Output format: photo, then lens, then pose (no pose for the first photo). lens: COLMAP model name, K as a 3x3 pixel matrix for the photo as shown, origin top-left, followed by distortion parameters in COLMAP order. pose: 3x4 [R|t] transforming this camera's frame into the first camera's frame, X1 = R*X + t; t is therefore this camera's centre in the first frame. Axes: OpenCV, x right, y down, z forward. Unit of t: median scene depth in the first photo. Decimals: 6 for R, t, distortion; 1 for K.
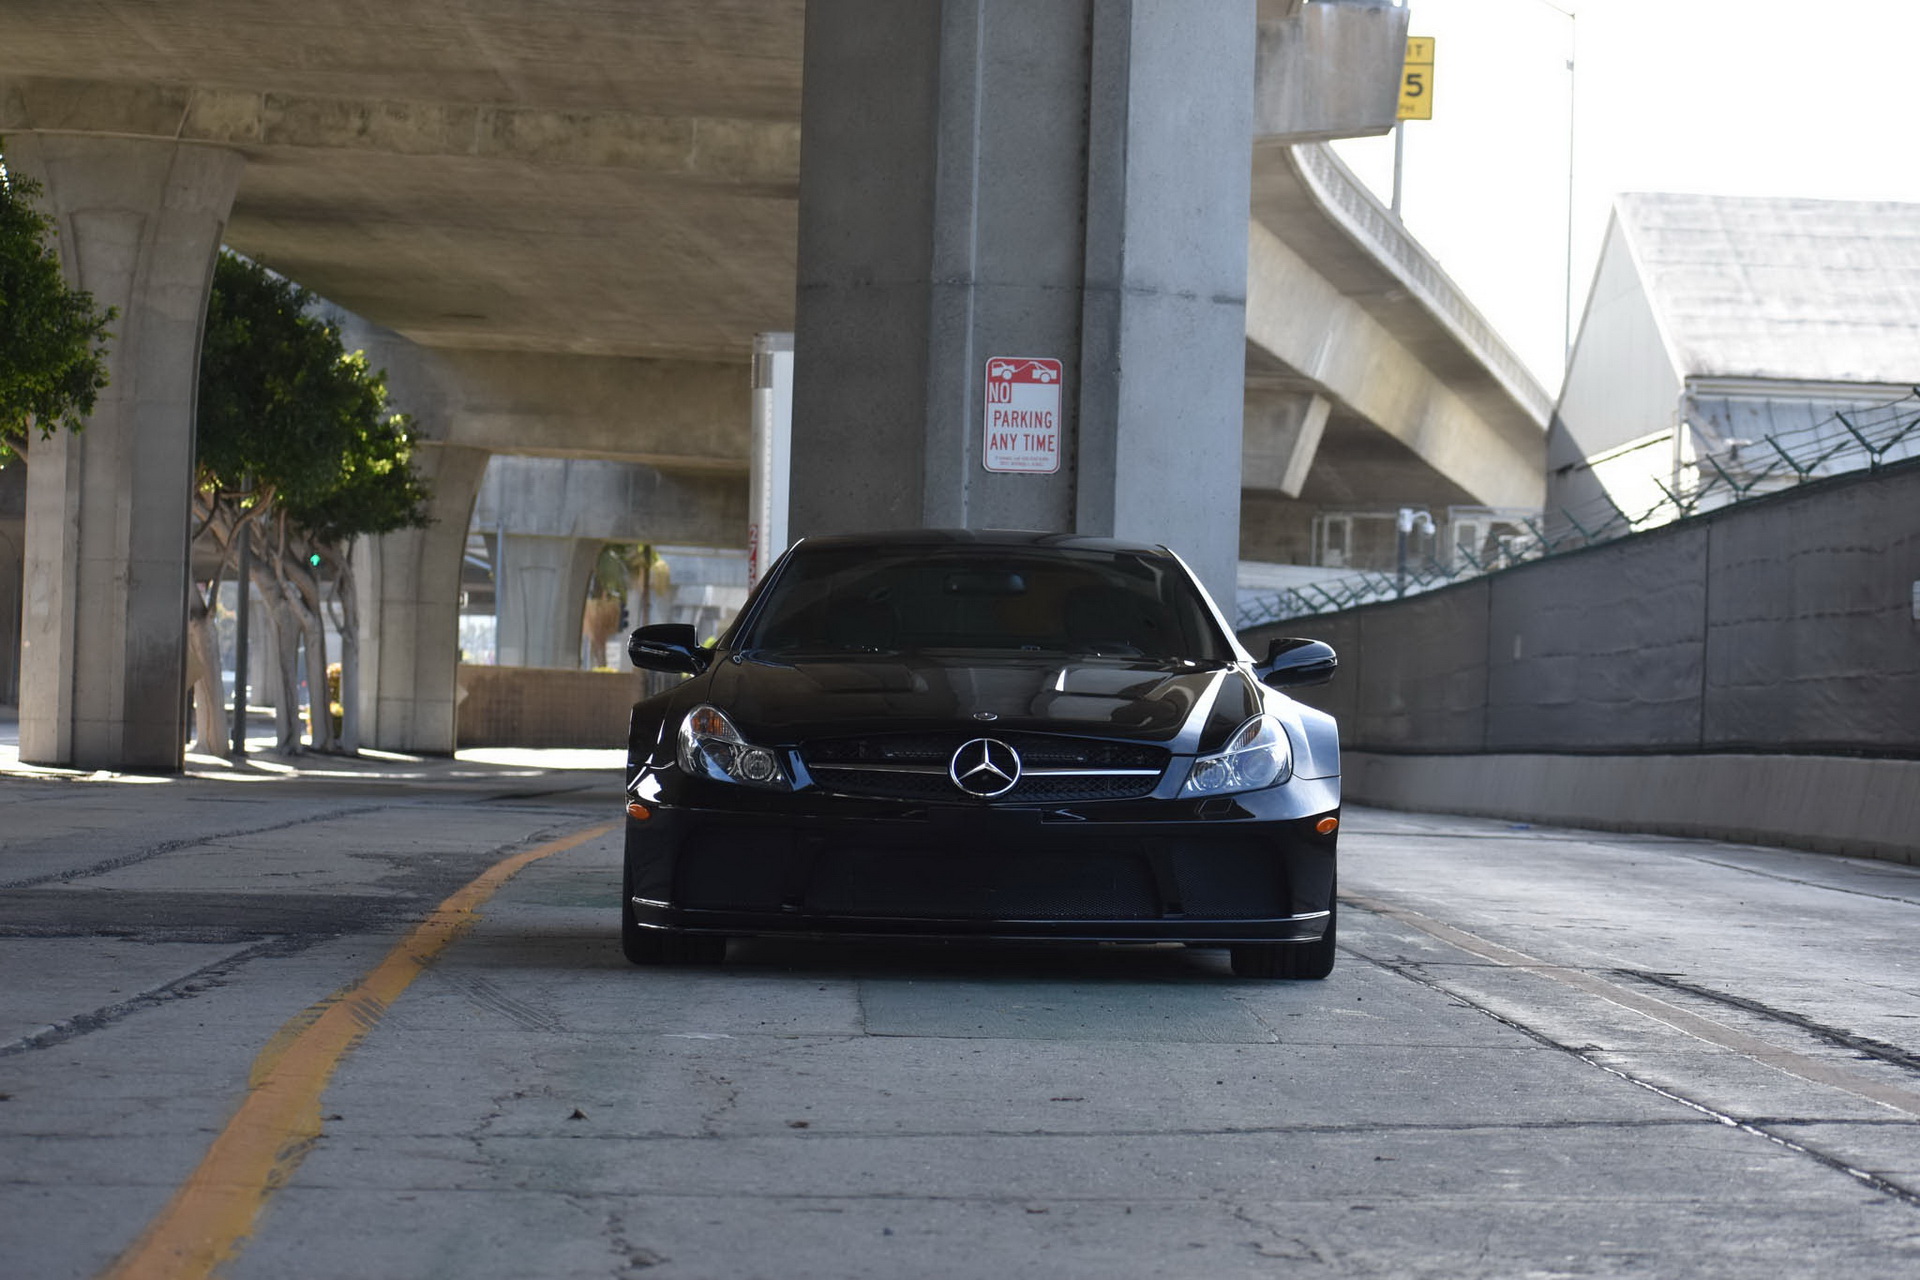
lens RADIAL K [[7493.2, 0, 960.6], [0, 7493.2, 639.1], [0, 0, 1]] dist [-0.289070, -1.603921]
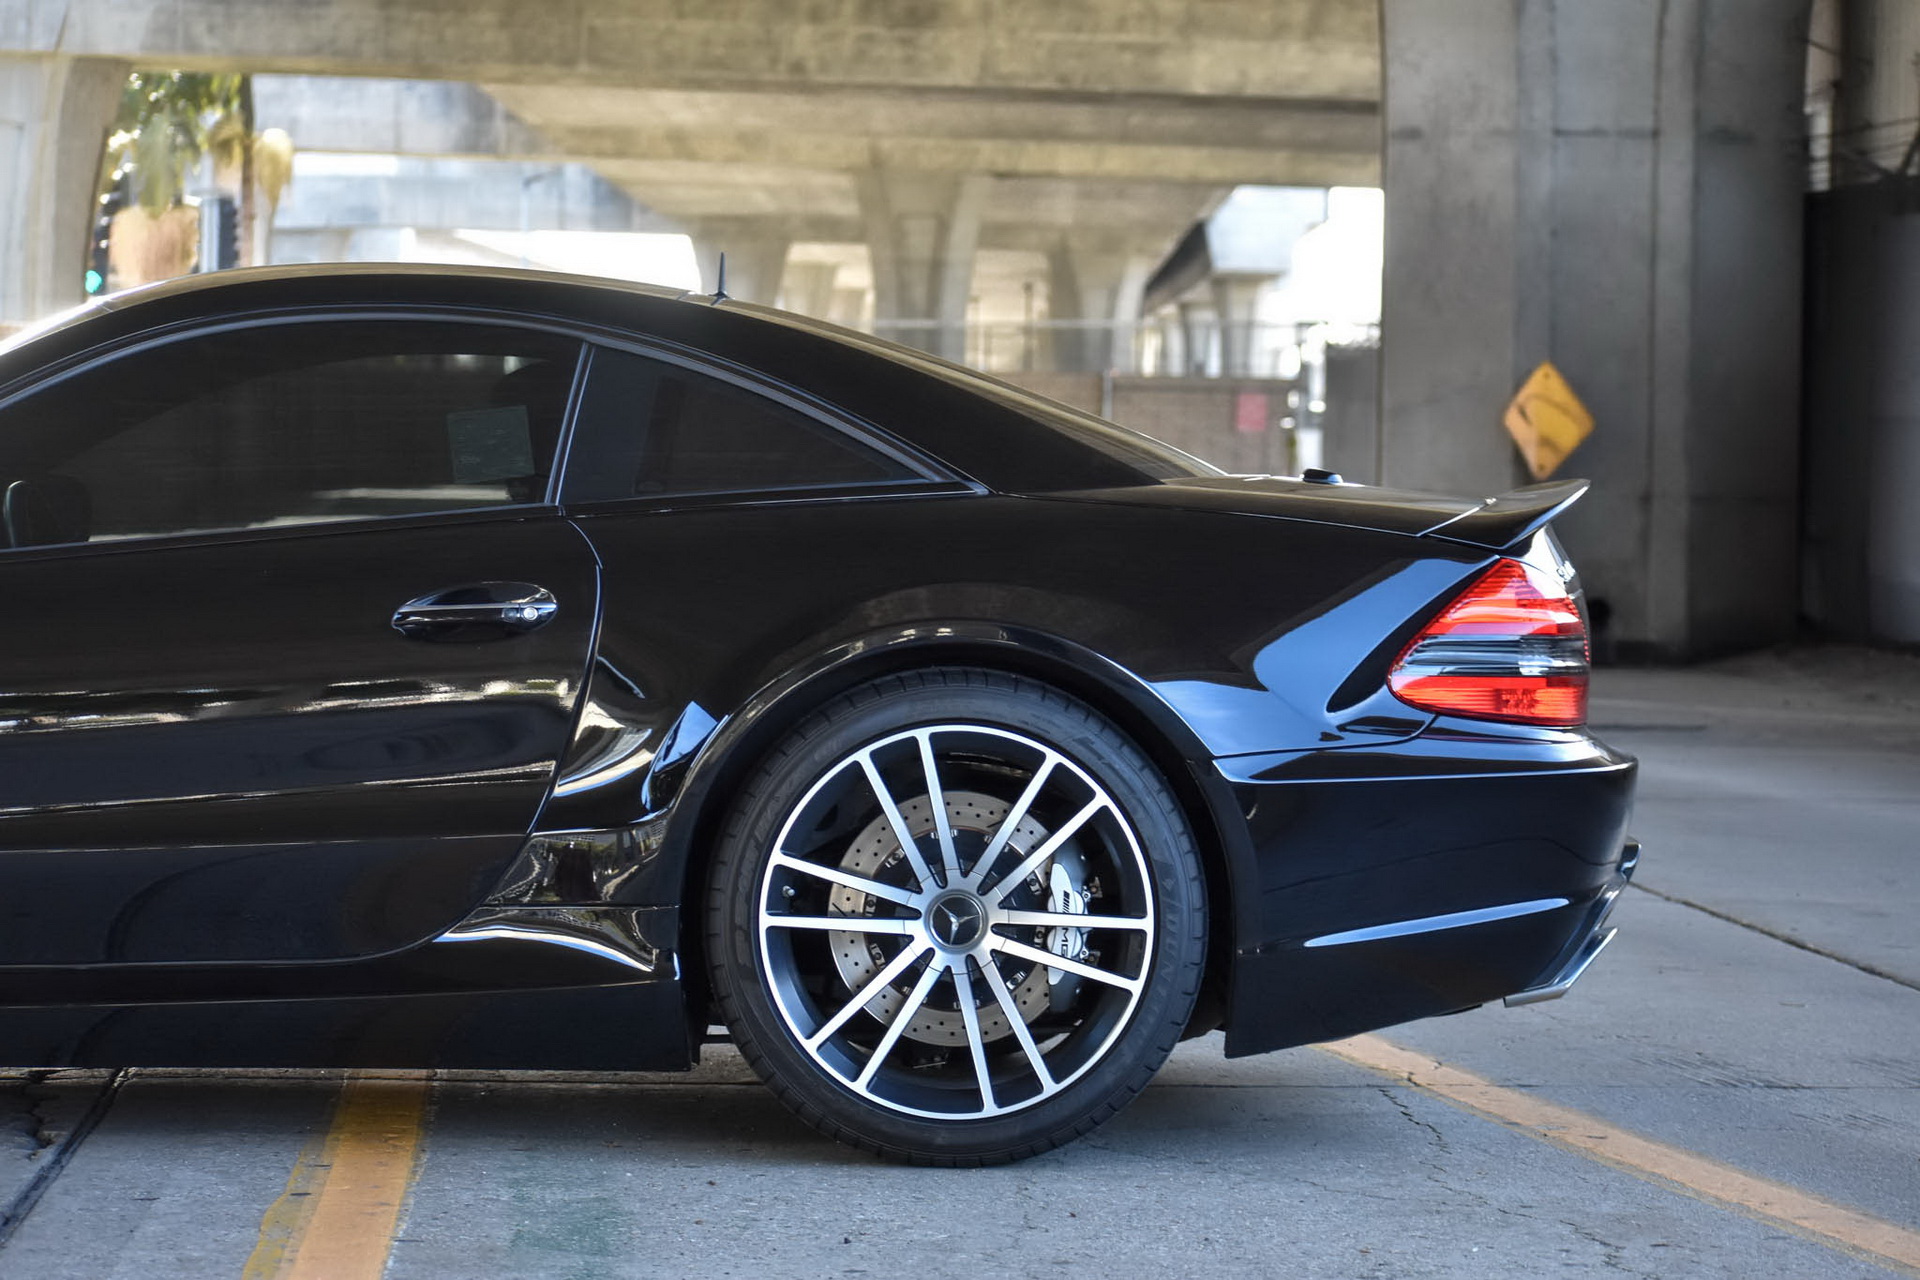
lens RADIAL K [[6827.9, 0, 959.6], [0, 6827.9, 640.6], [0, 0, 1]] dist [-0.035483, -1.529795]
pose [[0.999043, -0.015881, 0.040763, -0.031761], [0.014163, 0.999013, 0.042094, 0.013046], [-0.041391, -0.041476, 0.998282, 1.309934]]
